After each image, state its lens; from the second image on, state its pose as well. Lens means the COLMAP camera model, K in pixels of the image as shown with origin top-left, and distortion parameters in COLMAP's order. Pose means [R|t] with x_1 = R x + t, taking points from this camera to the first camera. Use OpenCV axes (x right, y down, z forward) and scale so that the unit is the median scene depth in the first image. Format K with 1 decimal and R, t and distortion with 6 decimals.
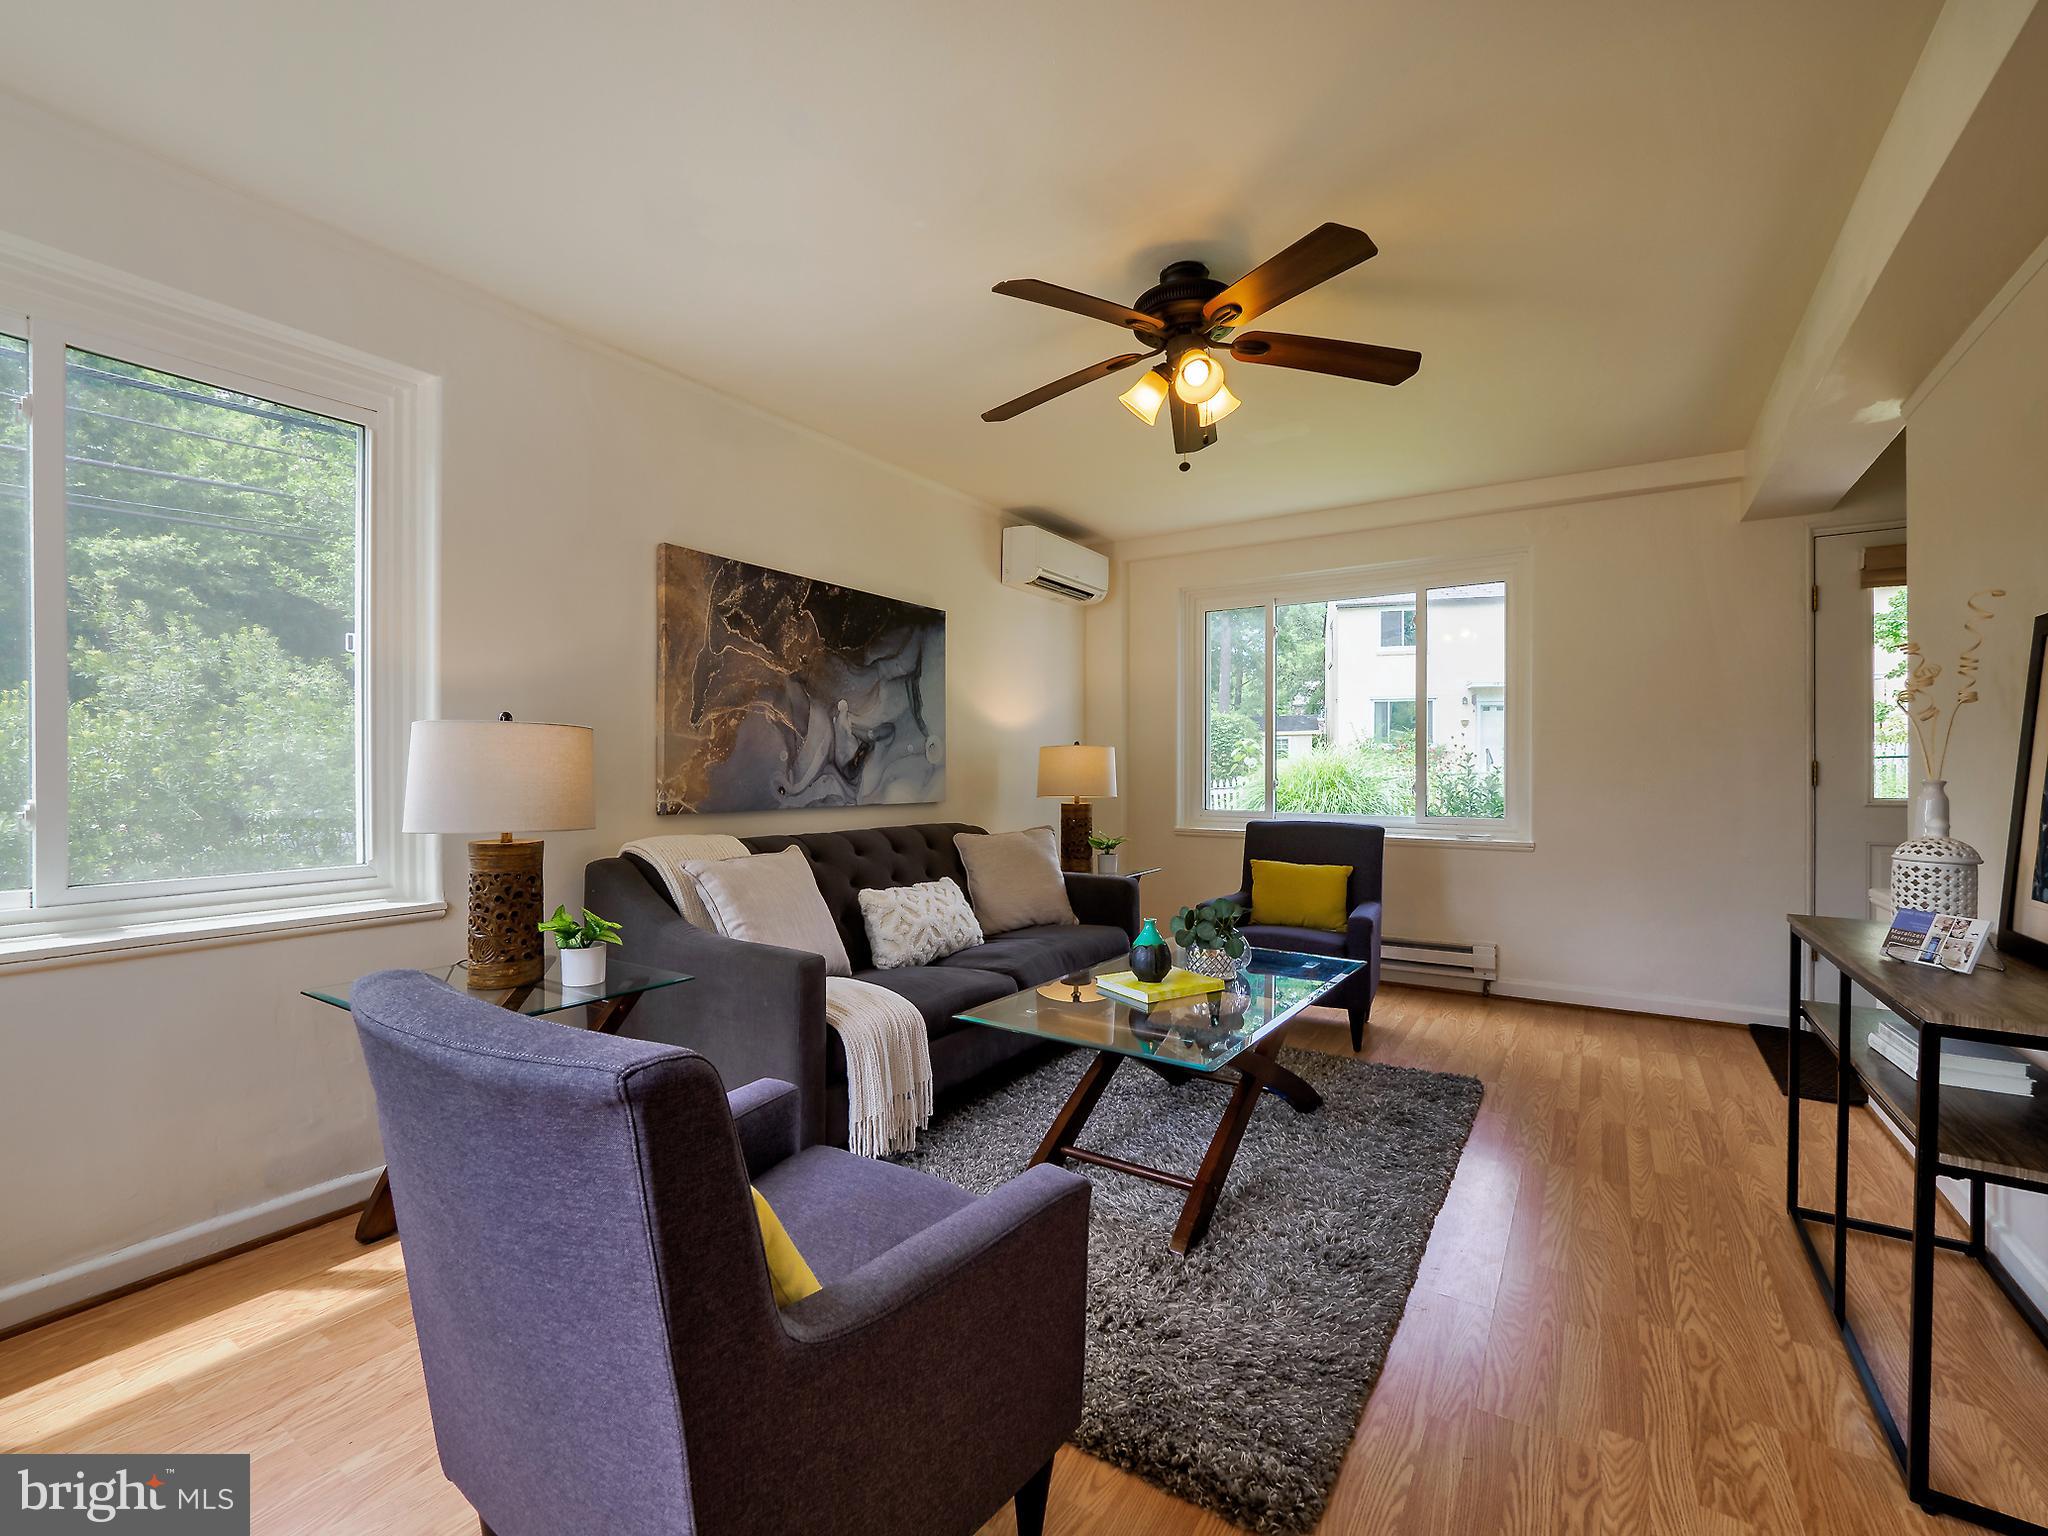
lens RADIAL K [[871.3, 0, 1010.4], [0, 871.3, 767.0], [0, 0, 1]] dist [-0.009378, -0.001116]
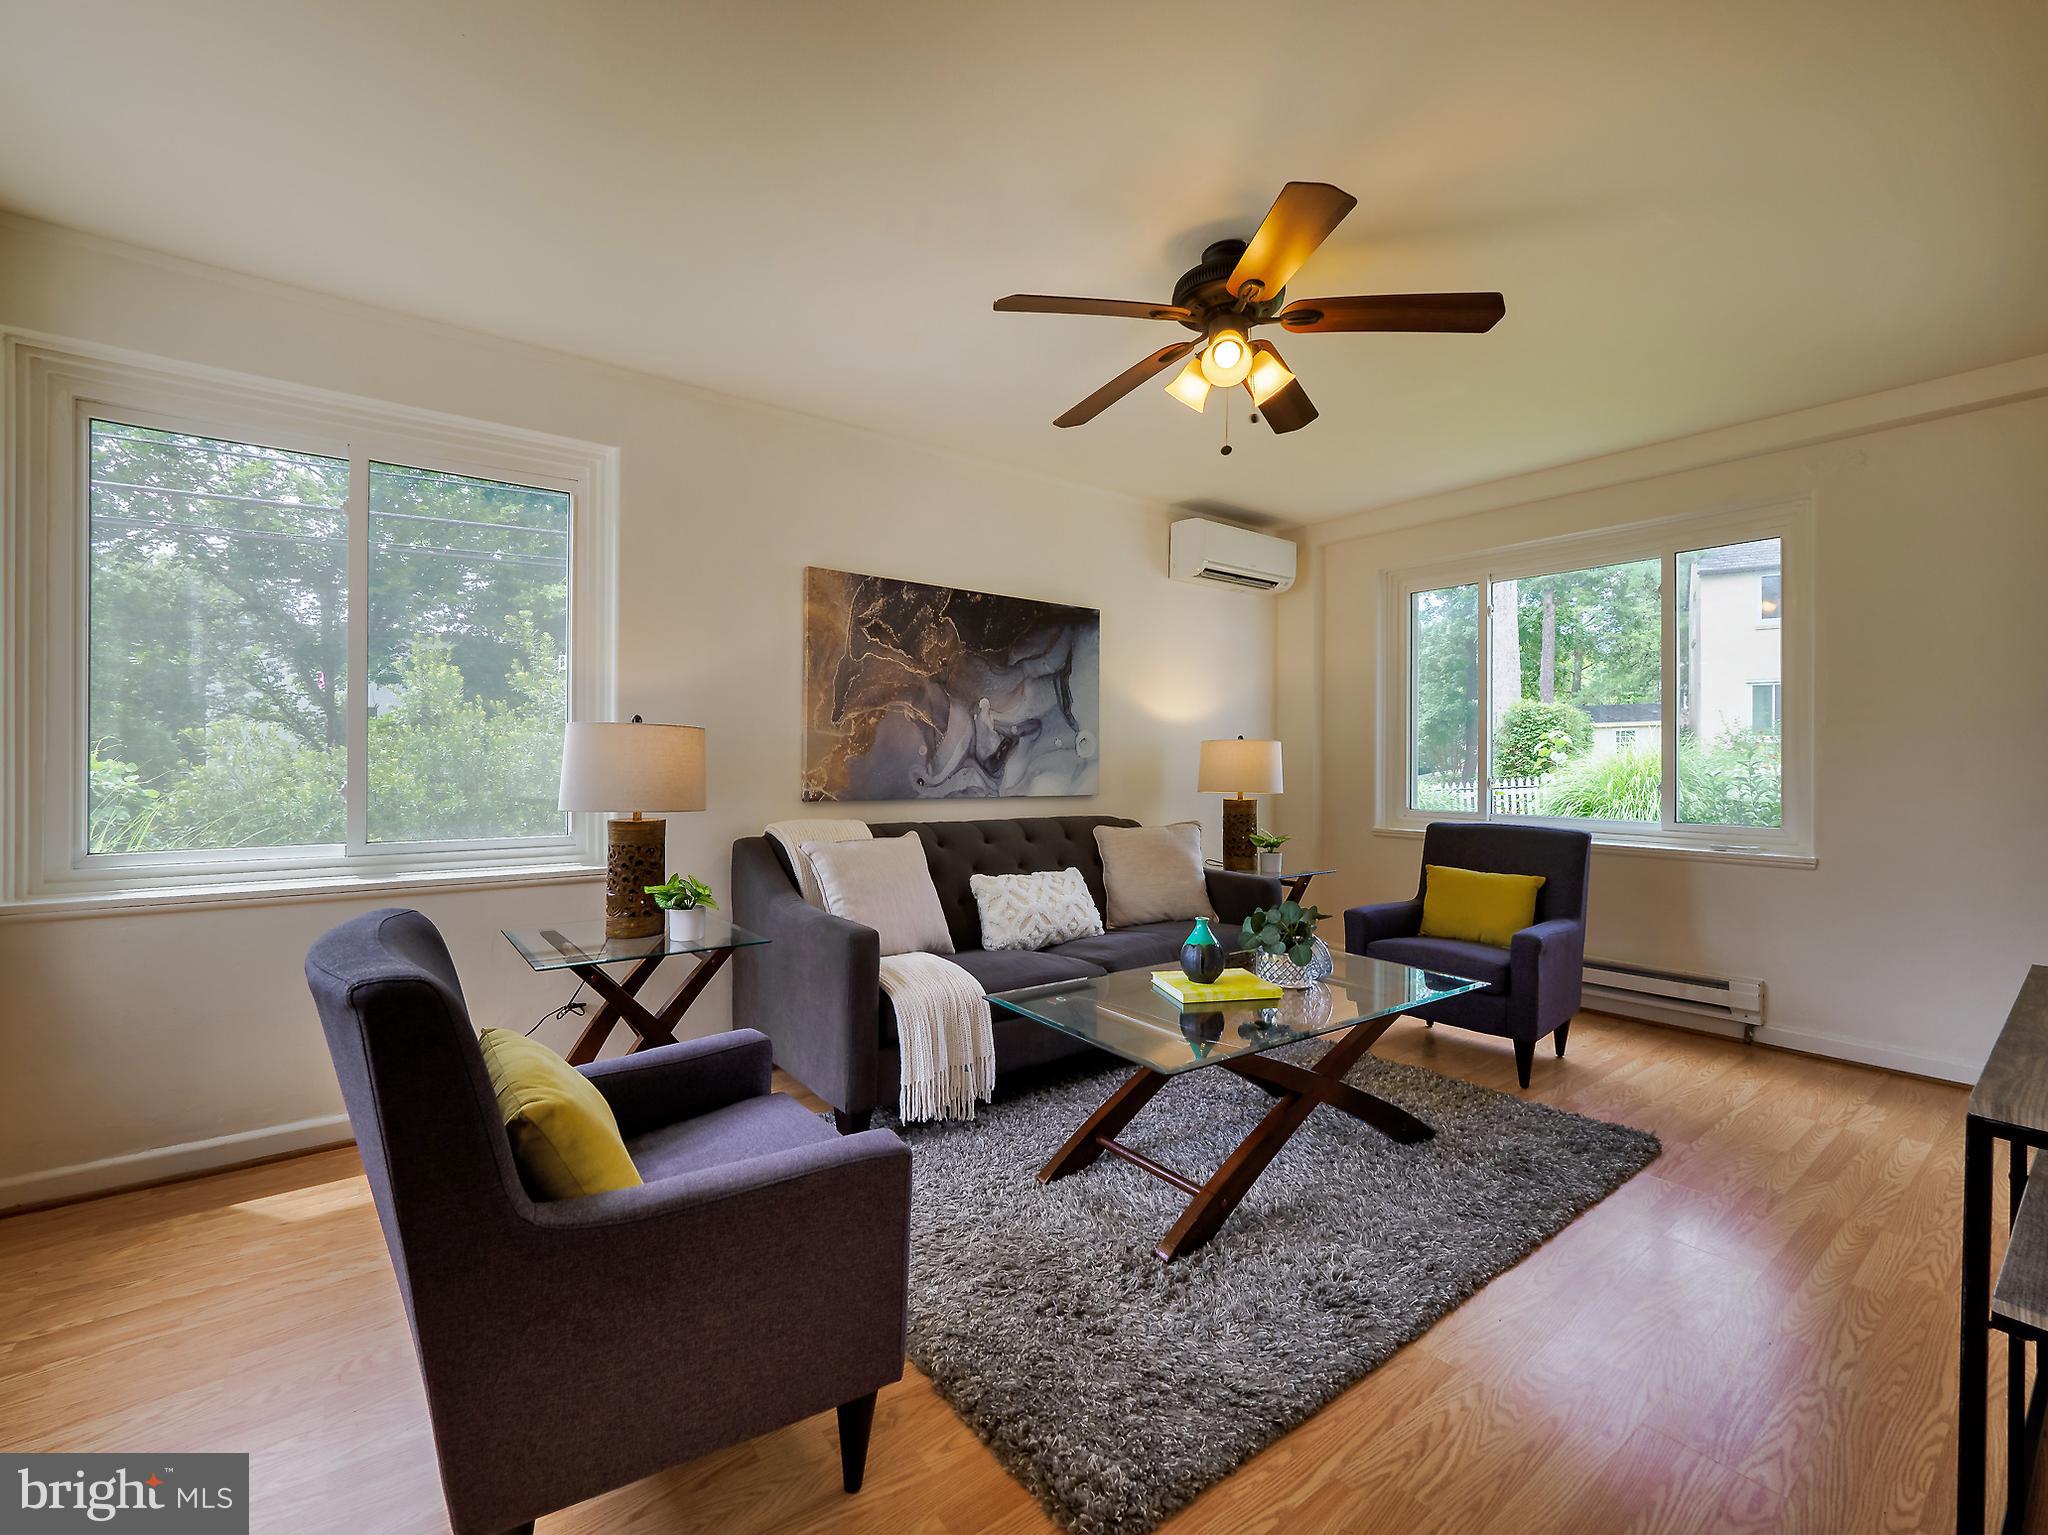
lens RADIAL K [[871.3, 0, 1087.2], [0, 871.3, 756.5], [0, 0, 1]] dist [-0.009378, -0.001116]
pose [[0.944788, 0.002775, -0.327670, 0.318860], [-0.004582, 0.999978, -0.004740, -0.000919], [0.327650, 0.005980, 0.944780, 0.031248]]
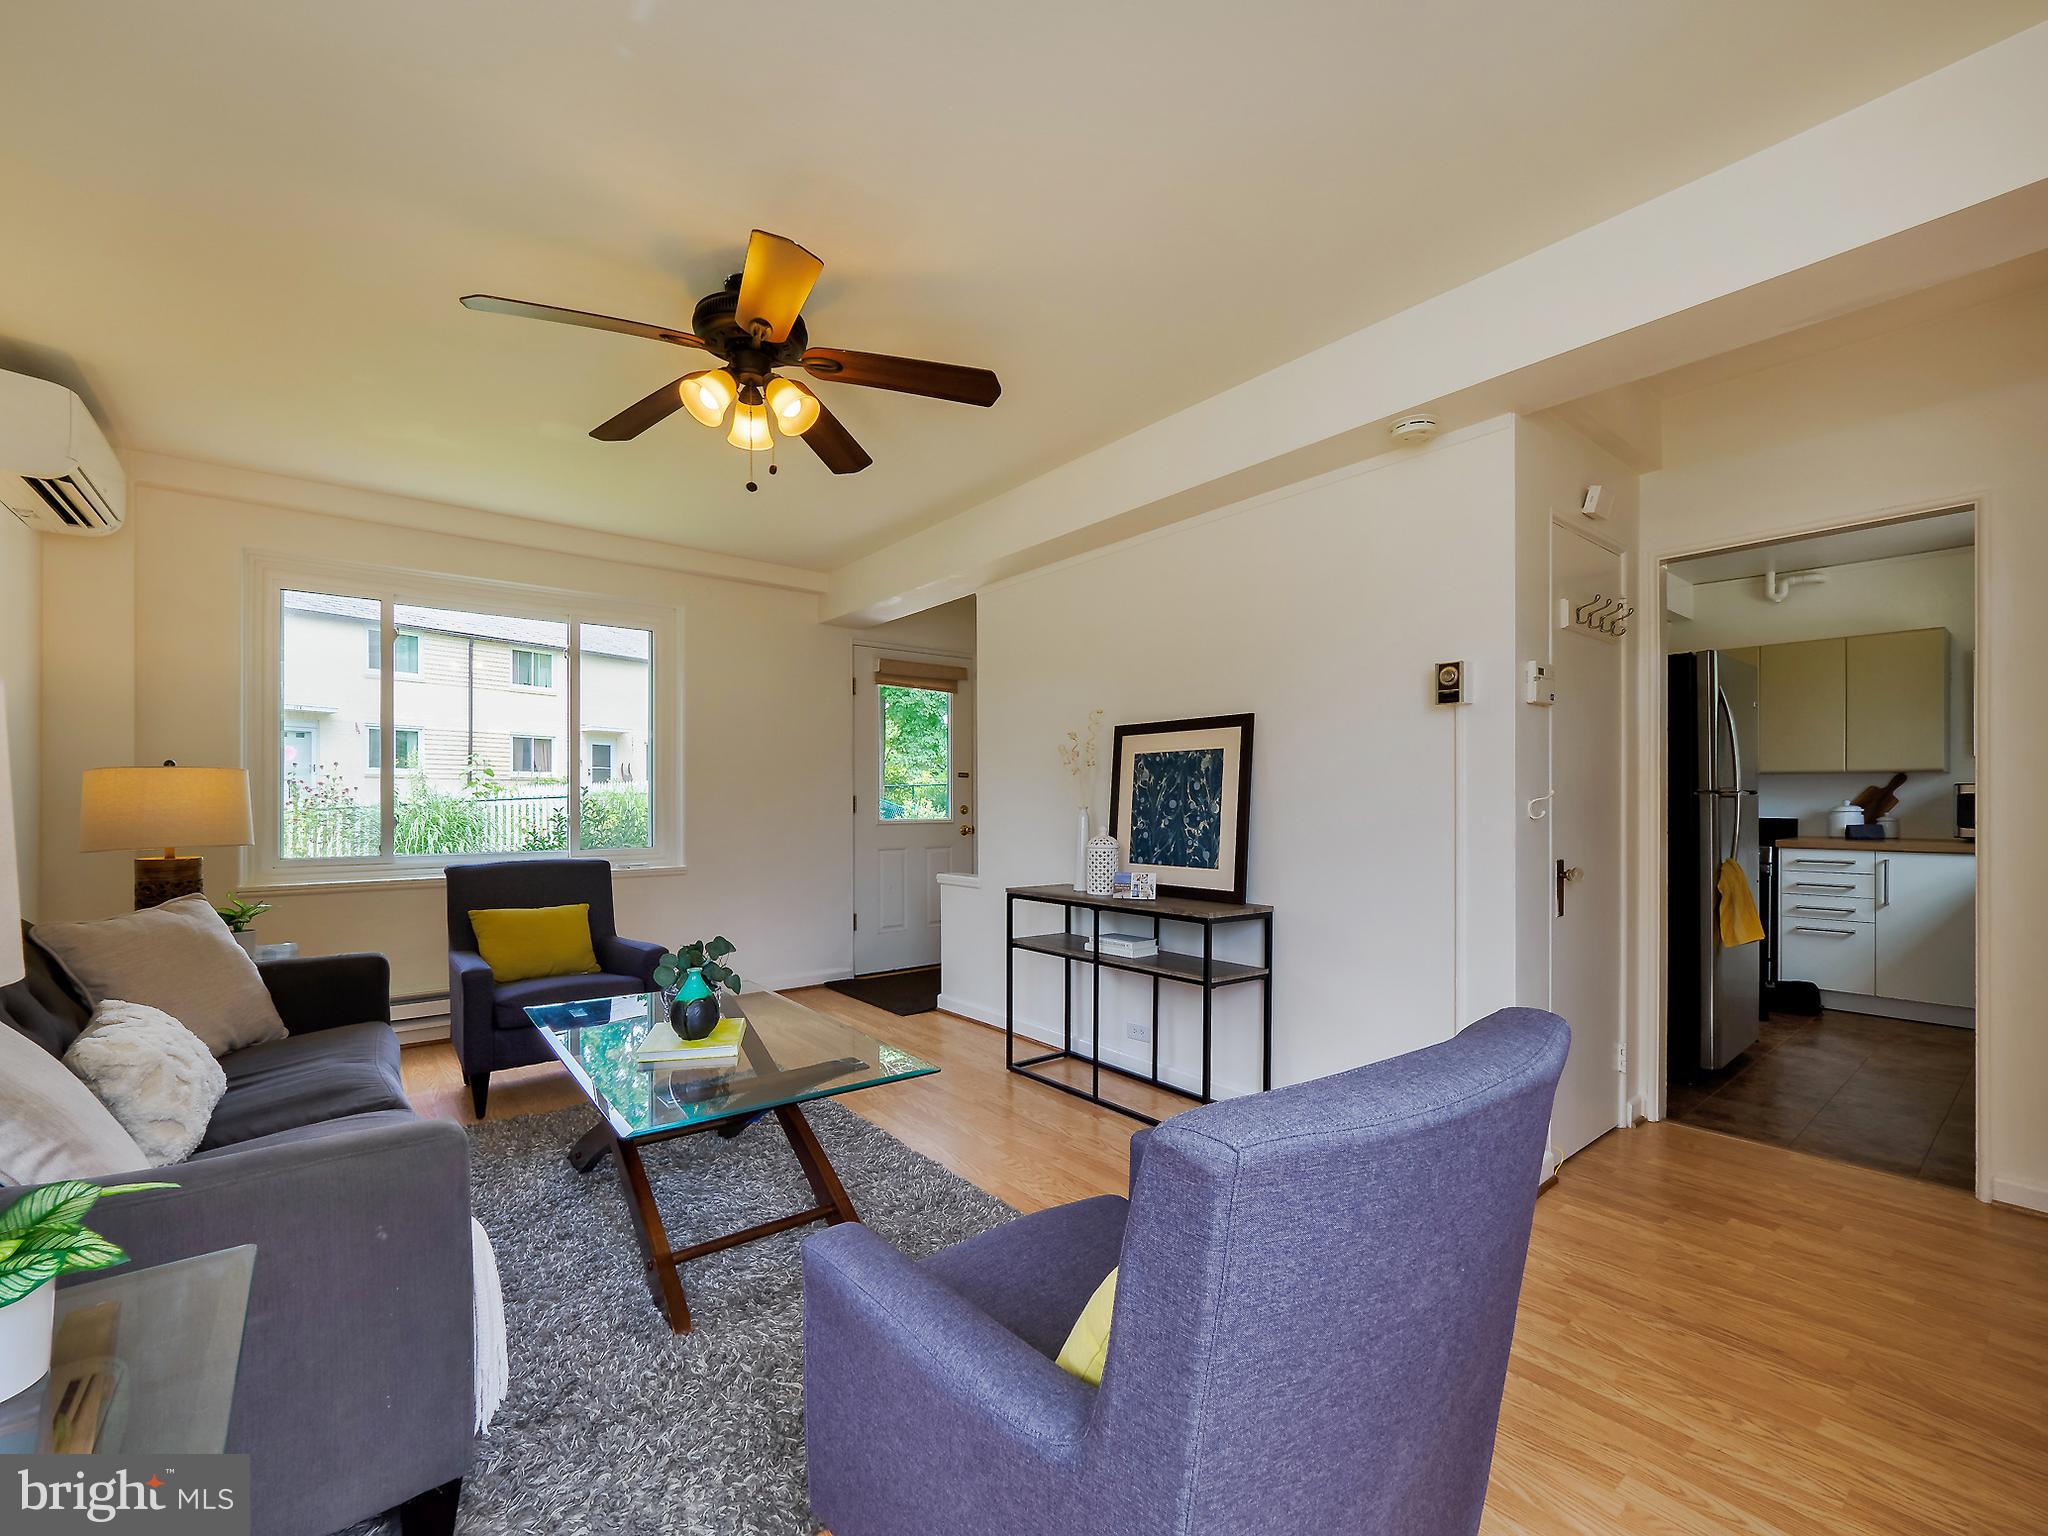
lens RADIAL K [[871.3, 0, 1010.6], [0, 871.3, 796.7], [0, 0, 1]] dist [-0.009378, -0.001116]
pose [[0.310790, 0.003166, 0.950473, -0.489194], [0.001372, 0.999992, -0.003780, 0.000985], [-0.950478, 0.002479, 0.310783, 0.338045]]
